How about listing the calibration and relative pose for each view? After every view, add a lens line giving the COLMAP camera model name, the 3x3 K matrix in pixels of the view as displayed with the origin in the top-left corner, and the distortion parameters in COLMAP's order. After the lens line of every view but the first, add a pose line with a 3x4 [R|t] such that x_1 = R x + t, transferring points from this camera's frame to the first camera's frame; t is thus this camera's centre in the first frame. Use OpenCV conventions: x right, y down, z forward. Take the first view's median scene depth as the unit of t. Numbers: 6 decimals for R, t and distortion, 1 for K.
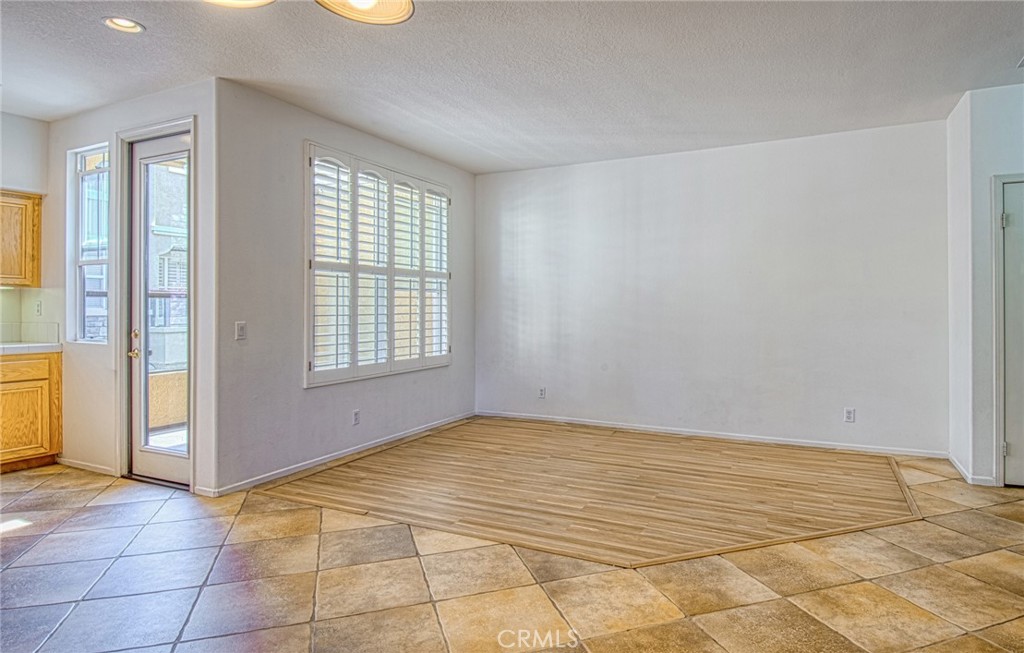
lens RADIAL K [[572.1, 0, 530.2], [0, 572.1, 302.2], [0, 0, 1]] dist [0.048067, -0.050257]
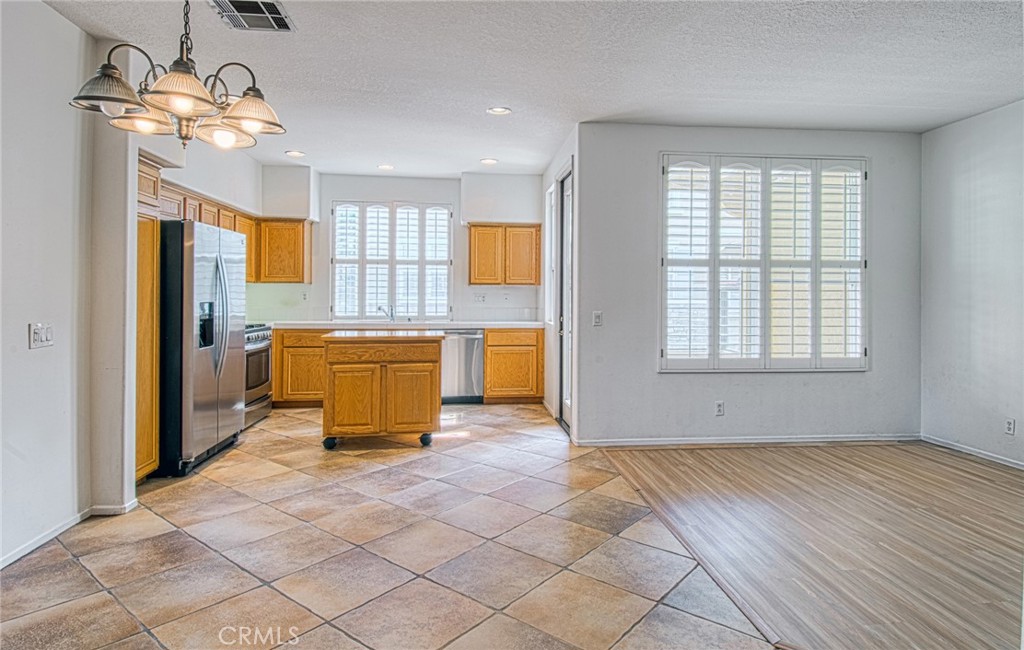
lens RADIAL K [[560.2, 0, 530.0], [0, 560.2, 287.3], [0, 0, 1]] dist [0.051477, -0.053322]
pose [[0.544638, -0.007379, -0.838639, 0.387892], [0.000913, 0.999966, -0.008206, -0.008133], [0.838671, 0.003704, 0.544626, 0.188081]]
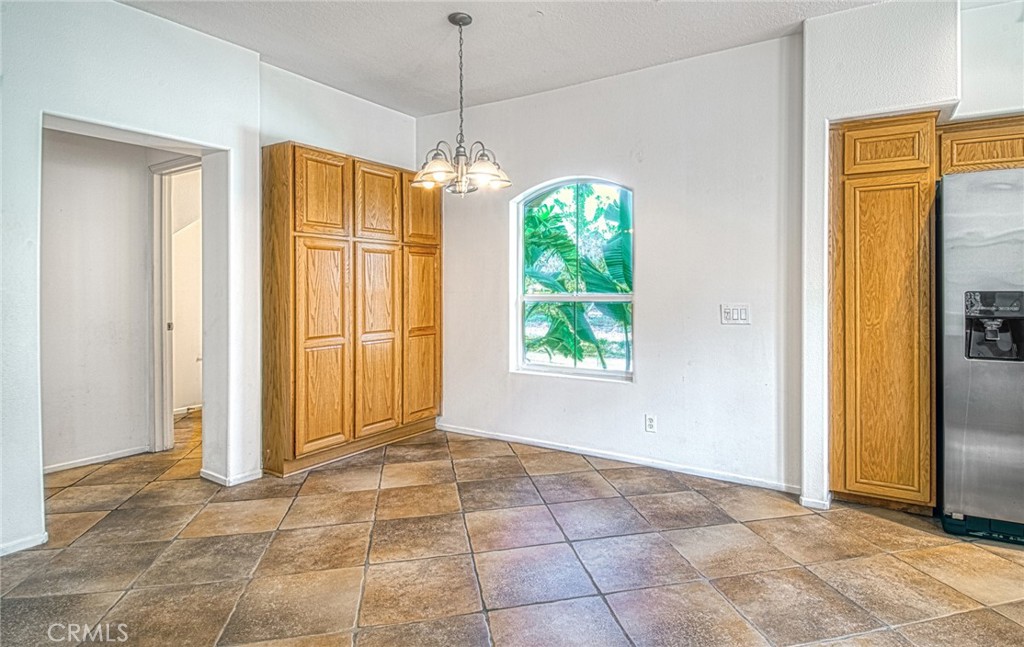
lens RADIAL K [[560.2, 0, 530.0], [0, 560.2, 285.8], [0, 0, 1]] dist [0.051477, -0.053322]
pose [[-0.995663, -0.004970, 0.092901, -0.234923], [-0.005574, 0.999965, -0.006250, 0.009090], [-0.092867, -0.006741, -0.995656, 0.881928]]
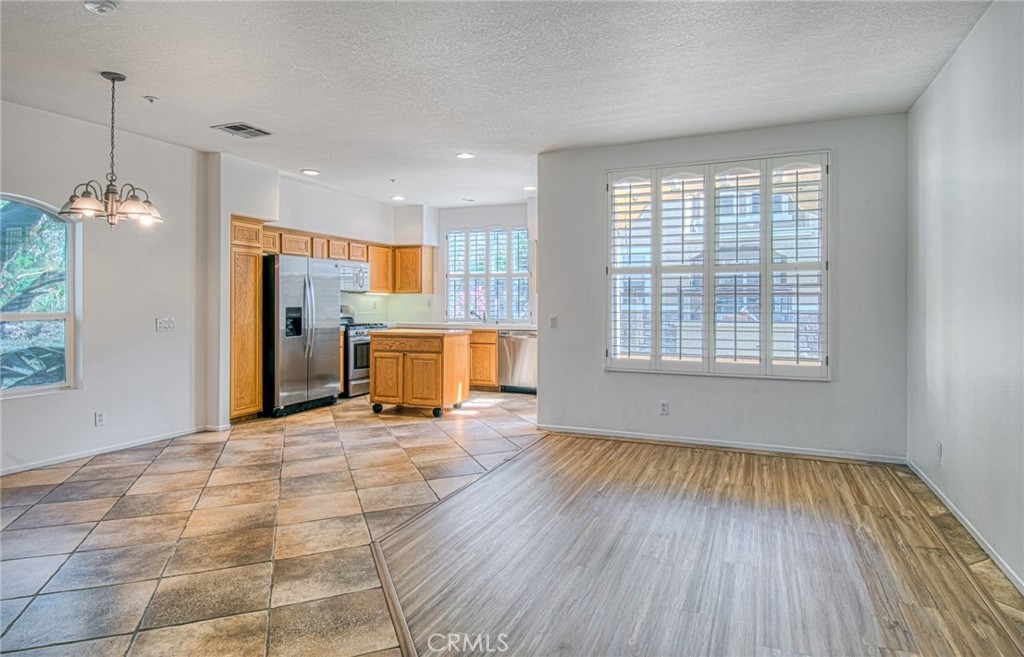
lens RADIAL K [[556.3, 0, 550.1], [0, 556.3, 294.3], [0, 0, 1]] dist [0.054974, -0.053589]
pose [[0.088017, -0.013335, -0.996030, 0.785118], [0.008193, 0.999886, -0.012663, -0.000679], [0.996085, -0.007046, 0.088116, 0.762378]]
